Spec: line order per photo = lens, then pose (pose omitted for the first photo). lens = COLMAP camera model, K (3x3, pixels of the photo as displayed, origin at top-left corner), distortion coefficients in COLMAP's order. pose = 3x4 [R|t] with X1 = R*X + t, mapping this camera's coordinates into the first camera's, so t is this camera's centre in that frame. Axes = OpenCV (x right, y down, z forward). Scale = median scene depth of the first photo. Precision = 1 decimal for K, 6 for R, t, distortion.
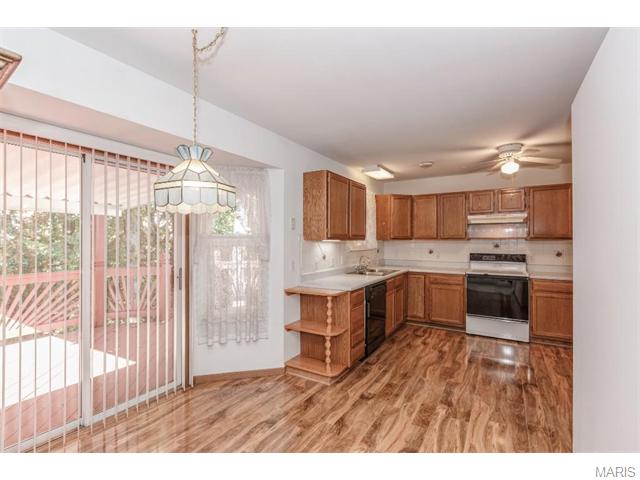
lens RADIAL K [[303.2, 0, 319.2], [0, 303.2, 240.5], [0, 0, 1]] dist [0.001344, 0.000074]
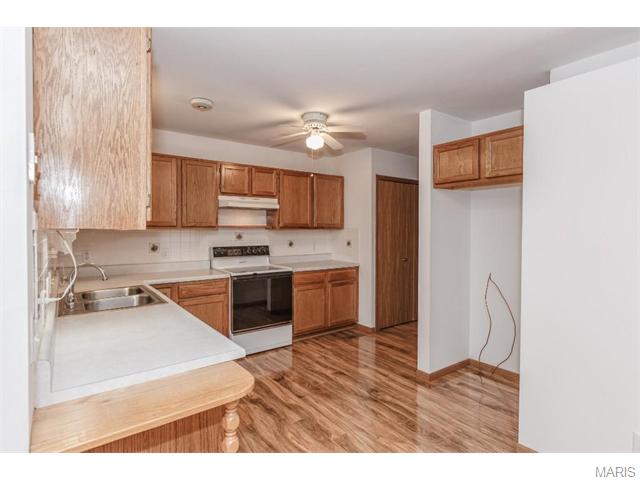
lens RADIAL K [[336.5, 0, 318.7], [0, 336.5, 236.2], [0, 0, 1]] dist [0.001556, -0.000004]
pose [[0.355921, -0.017413, 0.934354, -0.186070], [-0.005927, 0.999764, 0.020890, -0.003324], [-0.934497, -0.012973, 0.355734, 0.524387]]
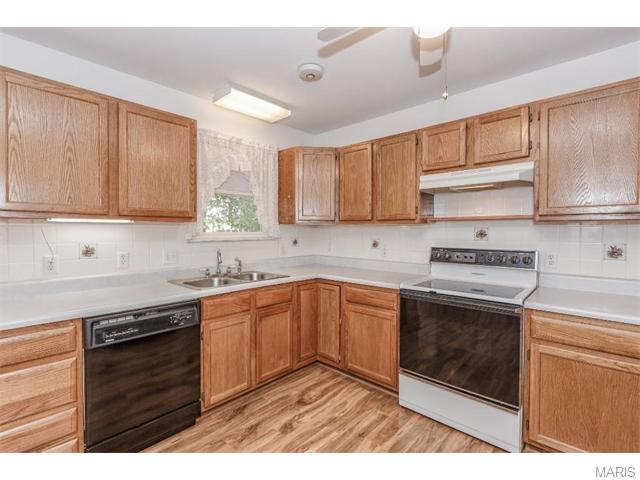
lens RADIAL K [[305.0, 0, 319.2], [0, 305.0, 234.7], [0, 0, 1]] dist [-0.001178, -0.000137]
pose [[0.980729, 0.006256, -0.195272, 0.450375], [-0.003881, 0.999914, 0.012540, 0.014915], [0.195333, -0.011540, 0.980669, 0.477151]]
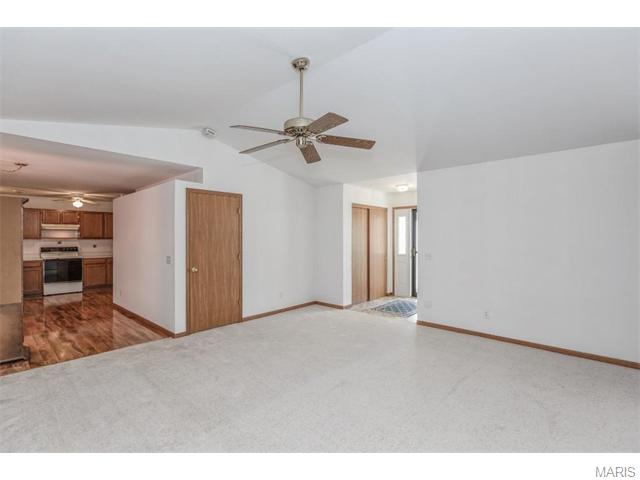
lens RADIAL K [[303.2, 0, 319.2], [0, 303.2, 240.5], [0, 0, 1]] dist [0.001344, 0.000074]
pose [[0.181956, -0.002987, 0.983302, -0.884661], [0.002361, 0.999994, 0.002601, 0.005406], [-0.983304, 0.001848, 0.181962, -0.797140]]
